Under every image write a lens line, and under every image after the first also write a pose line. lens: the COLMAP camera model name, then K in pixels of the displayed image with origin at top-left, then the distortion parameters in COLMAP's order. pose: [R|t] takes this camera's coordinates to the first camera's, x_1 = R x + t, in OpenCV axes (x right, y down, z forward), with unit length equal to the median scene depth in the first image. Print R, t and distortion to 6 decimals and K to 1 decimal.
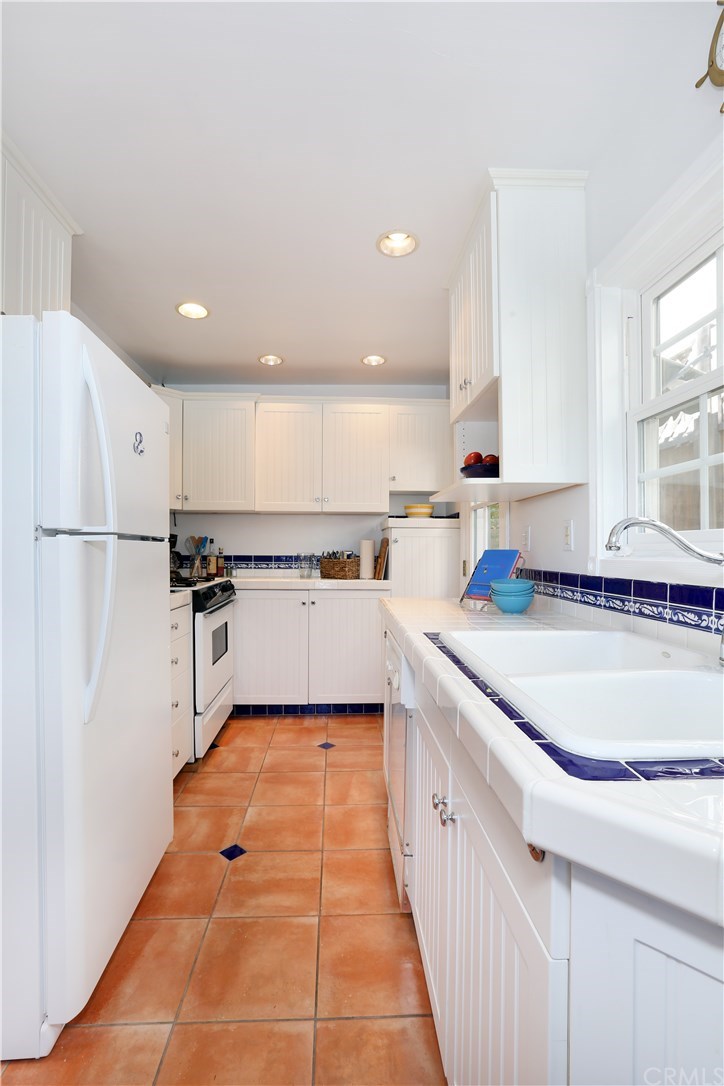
lens RADIAL K [[503.8, 0, 360.1], [0, 503.8, 546.3], [0, 0, 1]] dist [-0.024216, 0.001502]
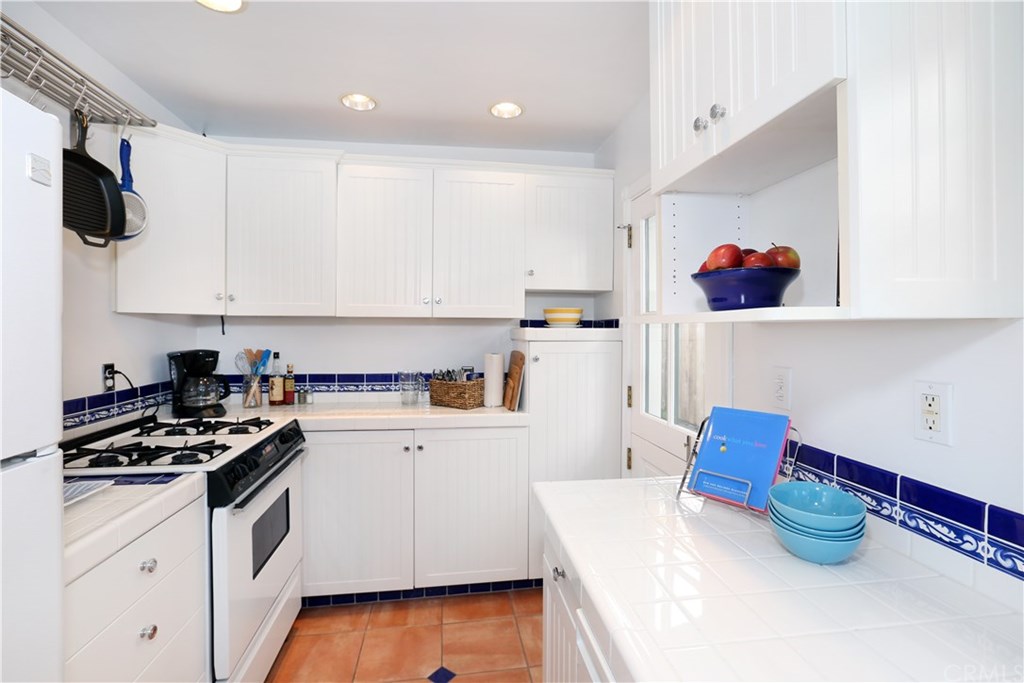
lens RADIAL K [[475.0, 0, 532.6], [0, 475.0, 317.8], [0, 0, 1]] dist [-0.024216, 0.001502]
pose [[0.990253, -0.001415, 0.139276, -0.027617], [0.003252, 0.999911, -0.012962, -0.058306], [-0.139246, 0.013289, 0.990169, 0.299928]]
